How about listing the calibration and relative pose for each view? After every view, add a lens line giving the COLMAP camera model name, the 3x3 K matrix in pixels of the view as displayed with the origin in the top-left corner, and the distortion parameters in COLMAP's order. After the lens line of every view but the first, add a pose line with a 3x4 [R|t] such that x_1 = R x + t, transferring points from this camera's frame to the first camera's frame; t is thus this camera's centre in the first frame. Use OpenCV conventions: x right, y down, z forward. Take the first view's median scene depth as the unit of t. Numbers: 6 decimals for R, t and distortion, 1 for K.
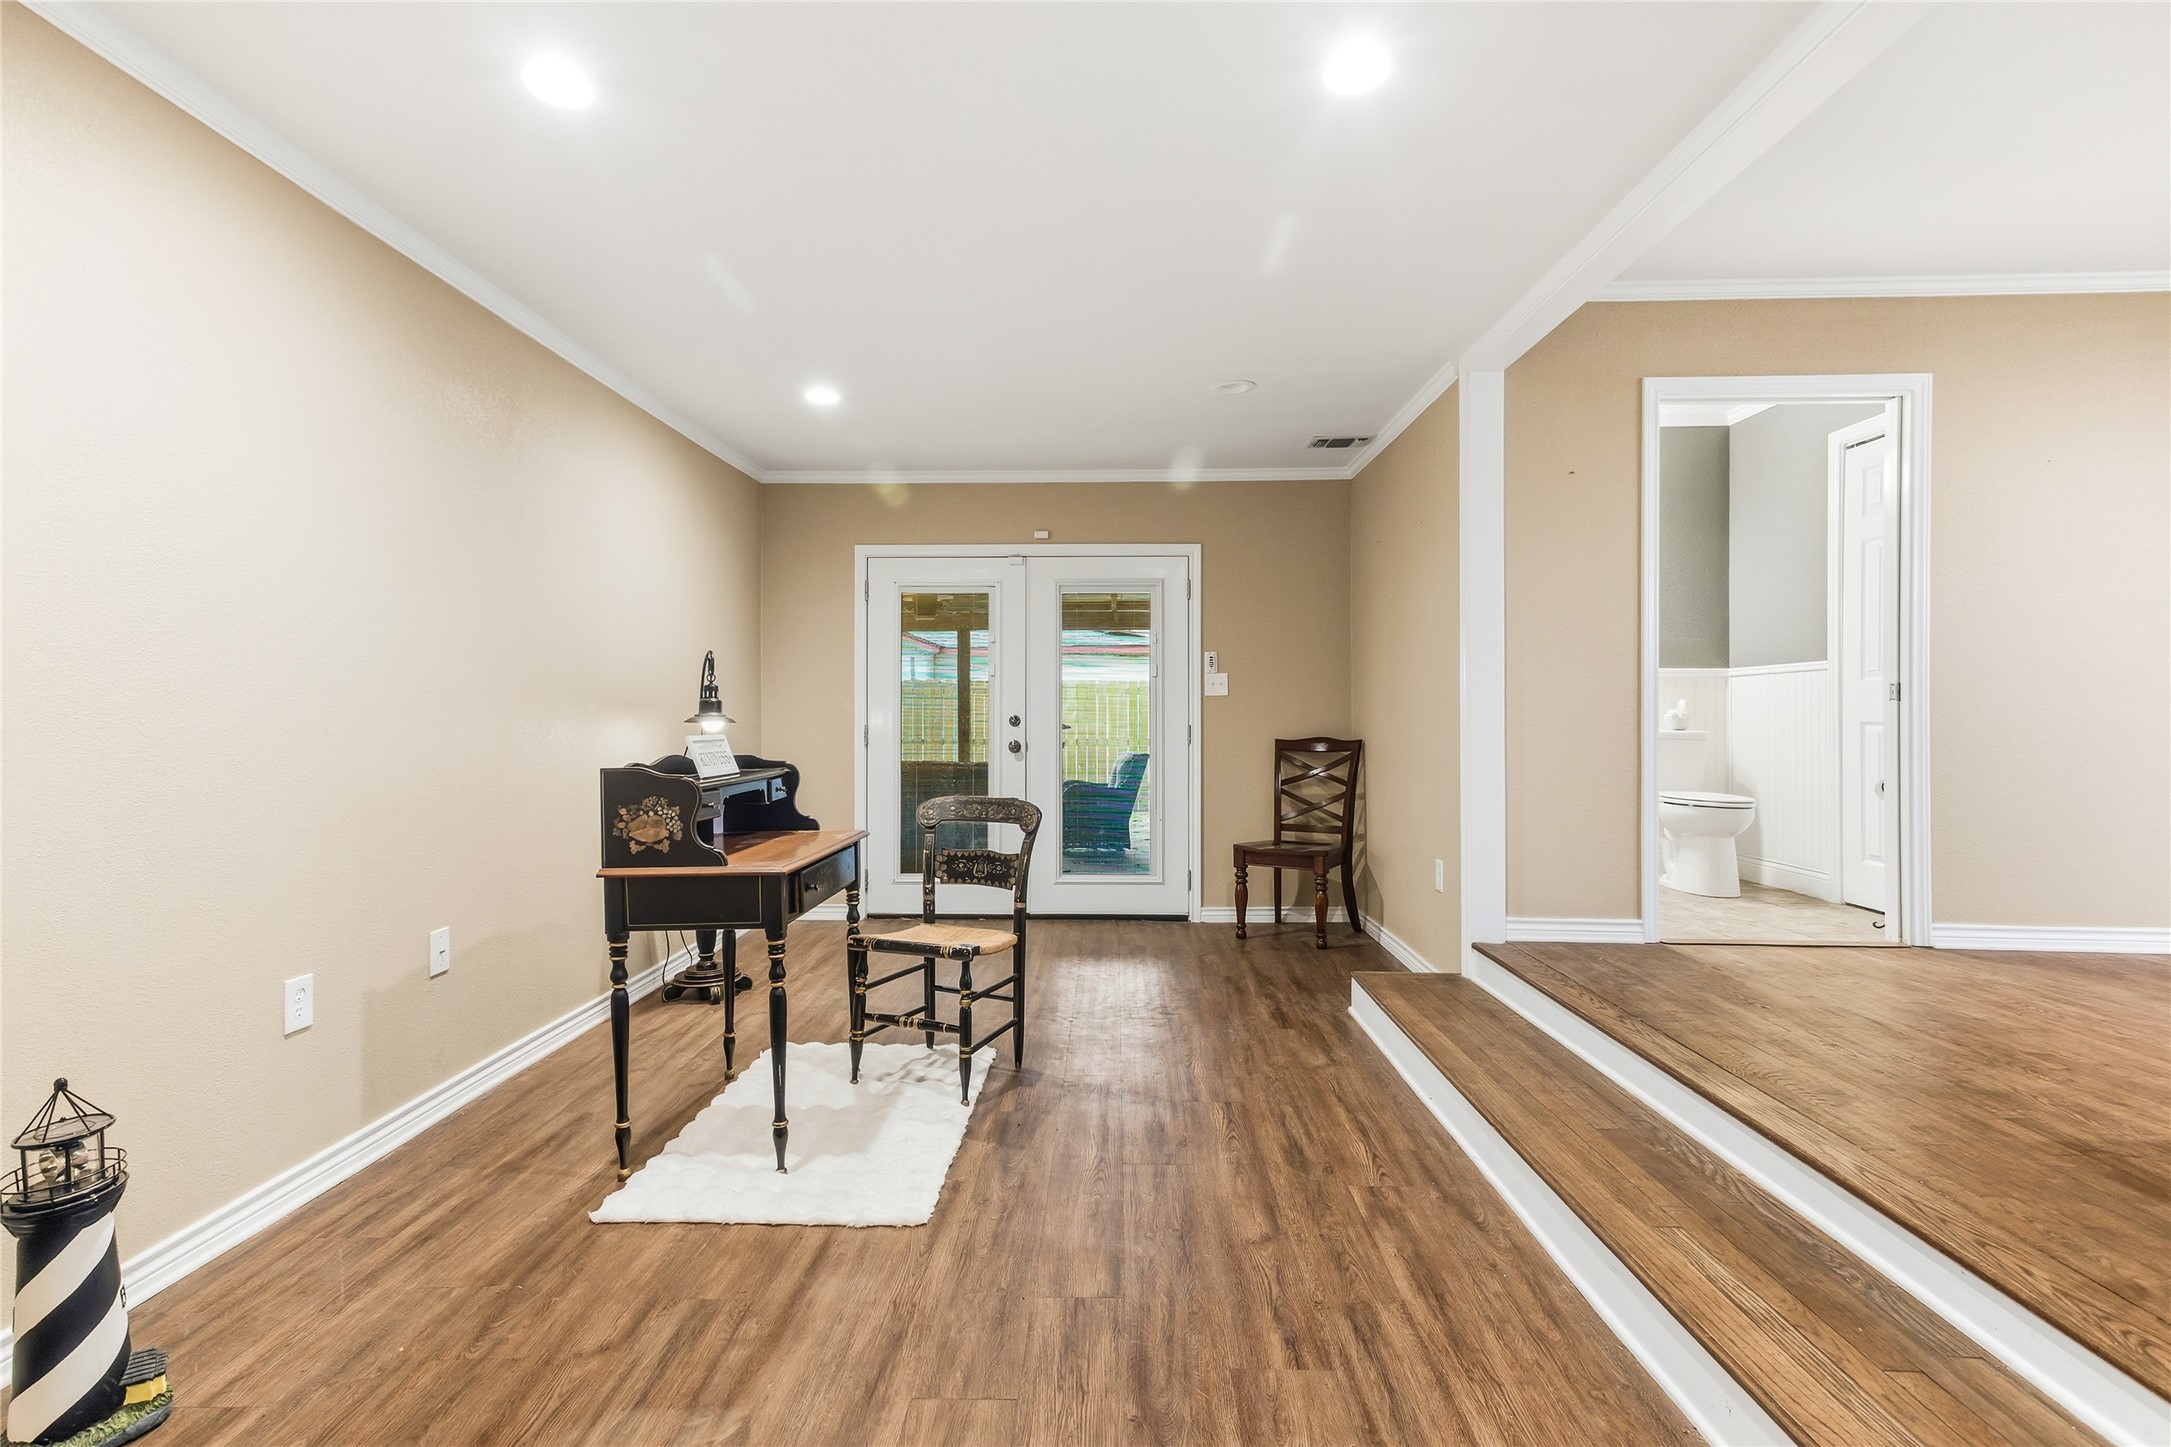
lens RADIAL K [[1046.1, 0, 1085.8], [0, 1046.1, 716.1], [0, 0, 1]] dist [0.015148, 0.002089]
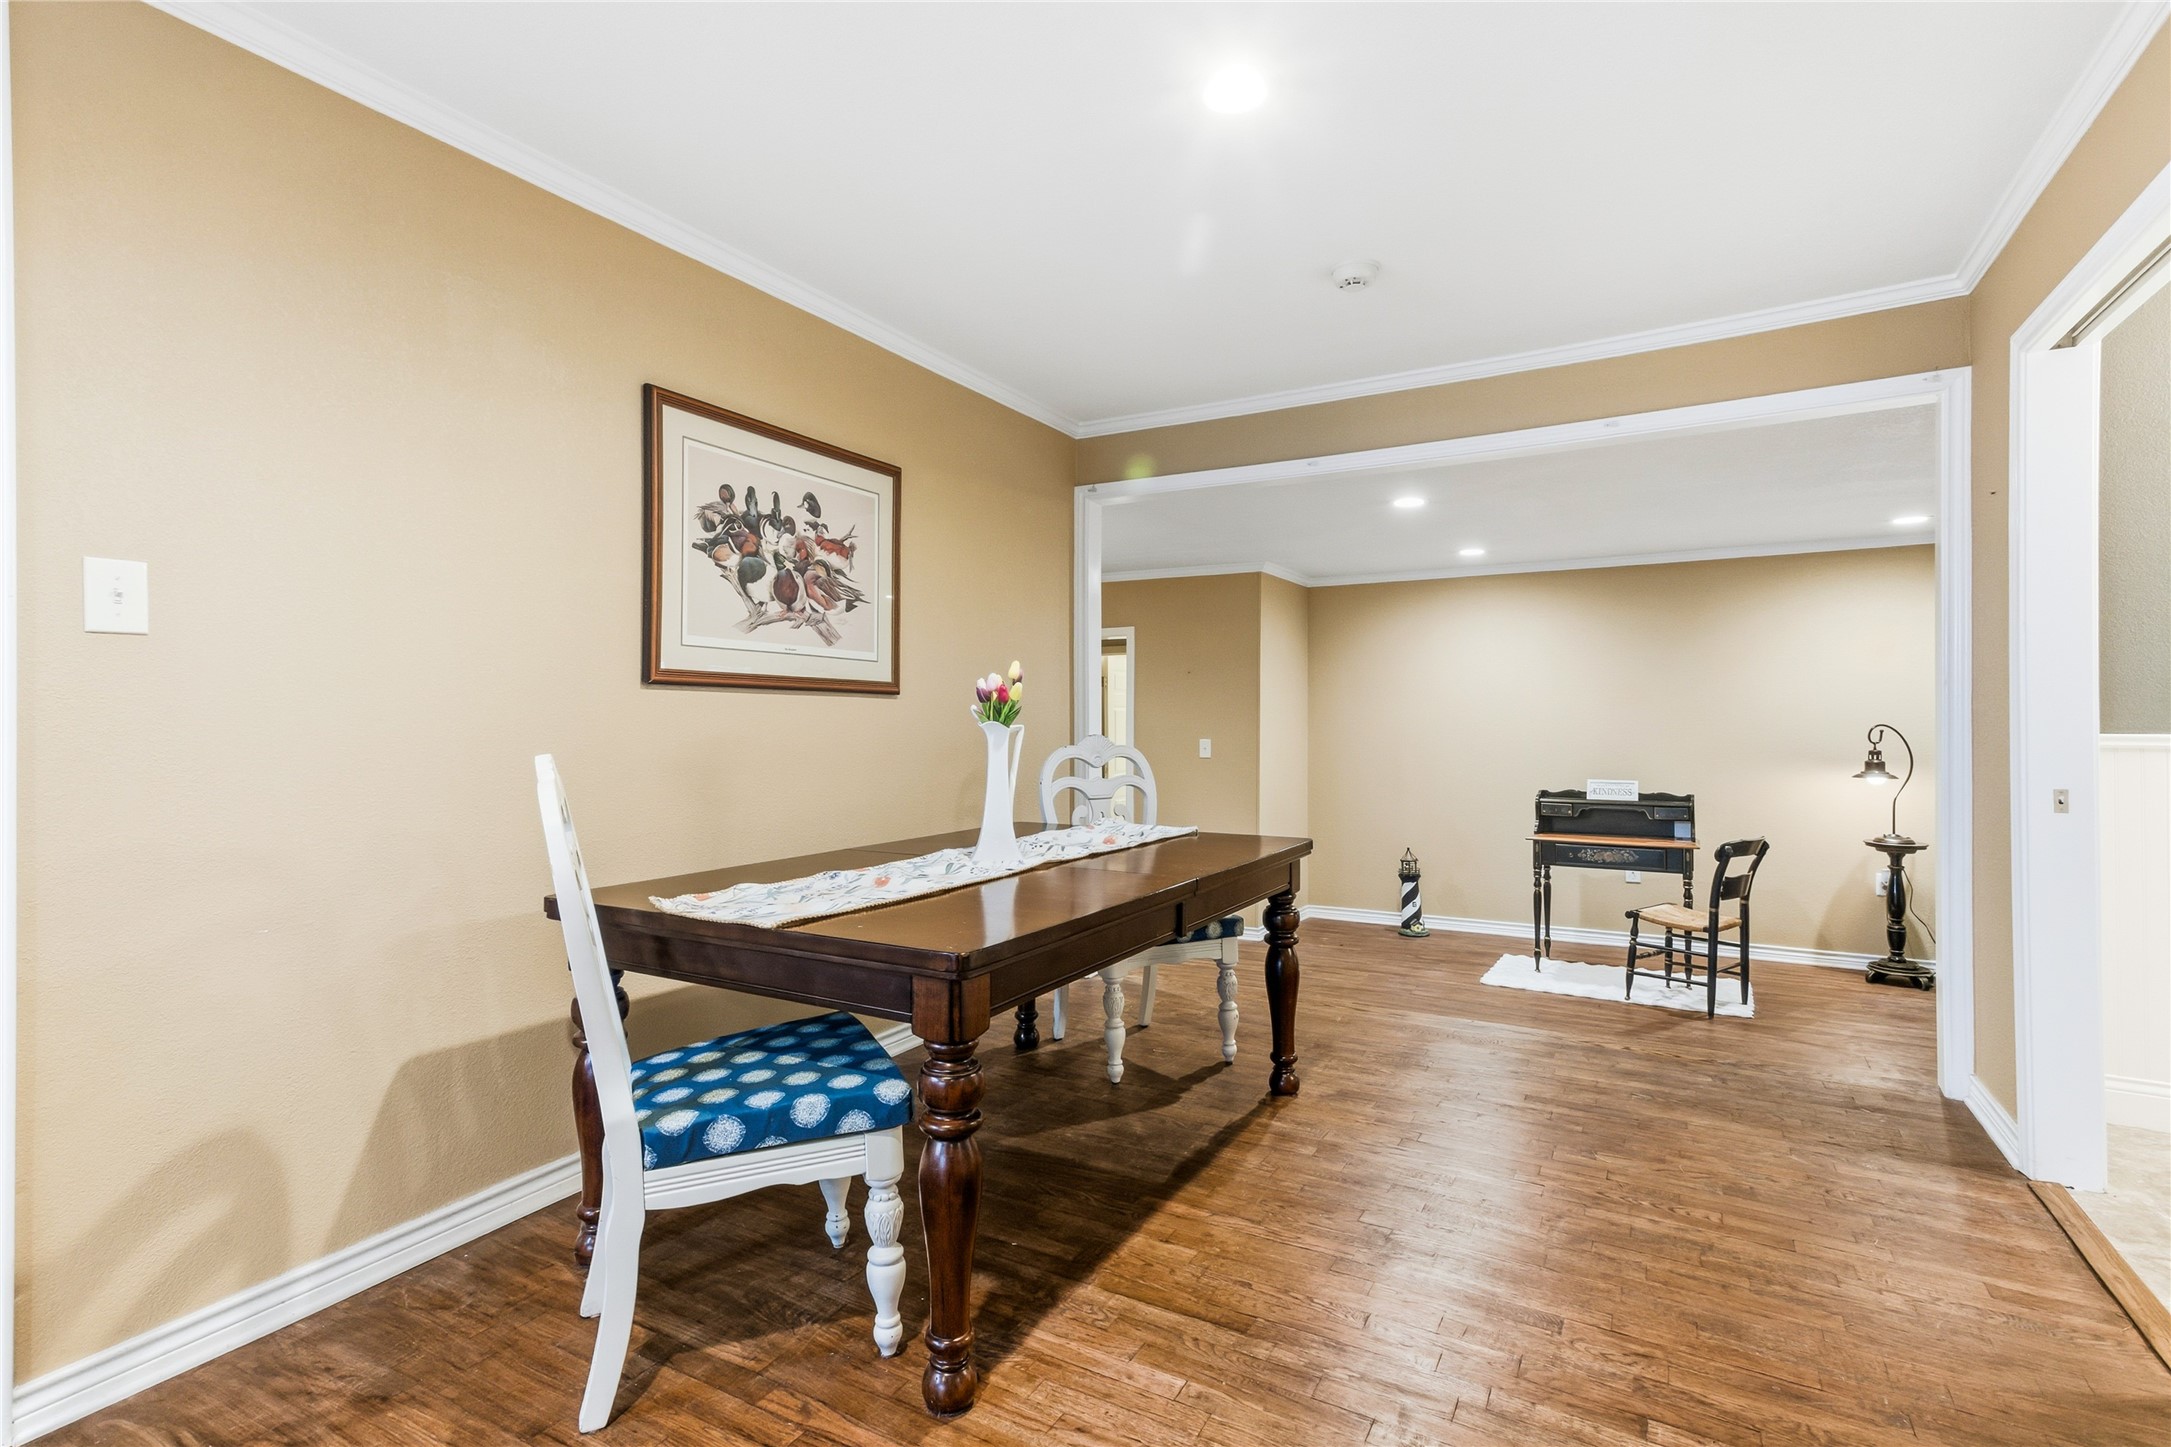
lens RADIAL K [[1046.1, 0, 1088.6], [0, 1046.1, 720.5], [0, 0, 1]] dist [0.015148, 0.002089]
pose [[-0.459537, 0.003770, -0.888150, 2.153165], [-0.001220, 0.999987, 0.004876, -0.119467], [0.888158, 0.003324, -0.459527, 1.155923]]
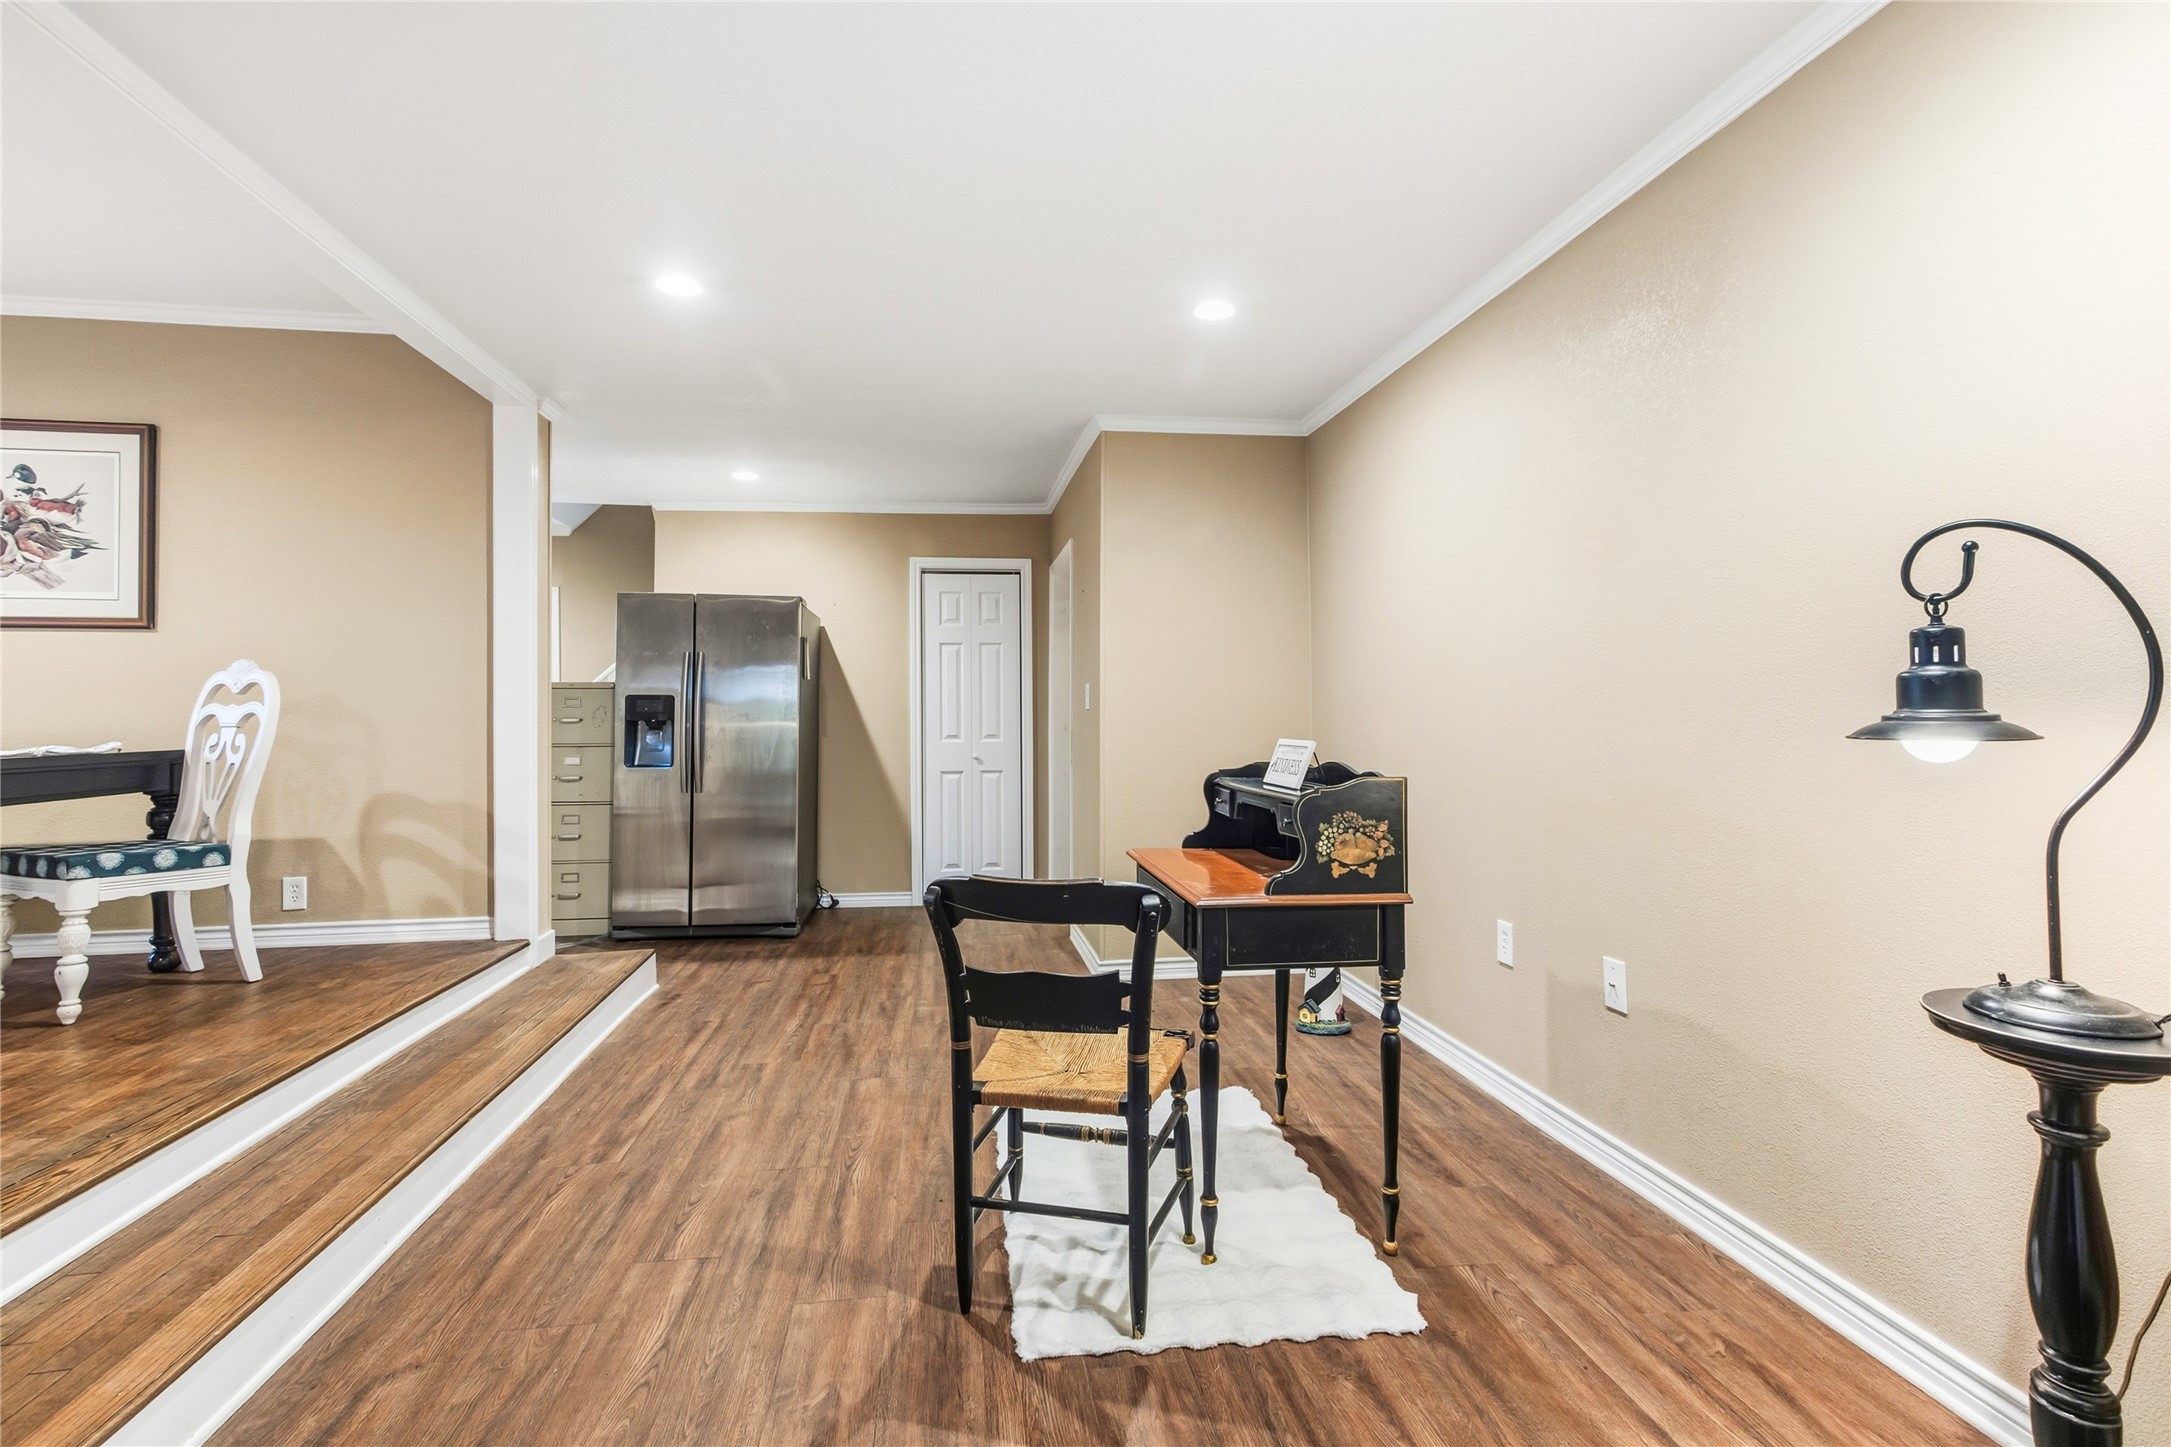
lens RADIAL K [[1046.1, 0, 1096.4], [0, 1046.1, 710.3], [0, 0, 1]] dist [0.015148, 0.002089]
pose [[-0.984355, 0.010750, -0.175871, -0.046359], [0.011162, 0.999937, -0.001352, -0.009500], [0.175845, -0.003293, -0.984412, 2.071784]]
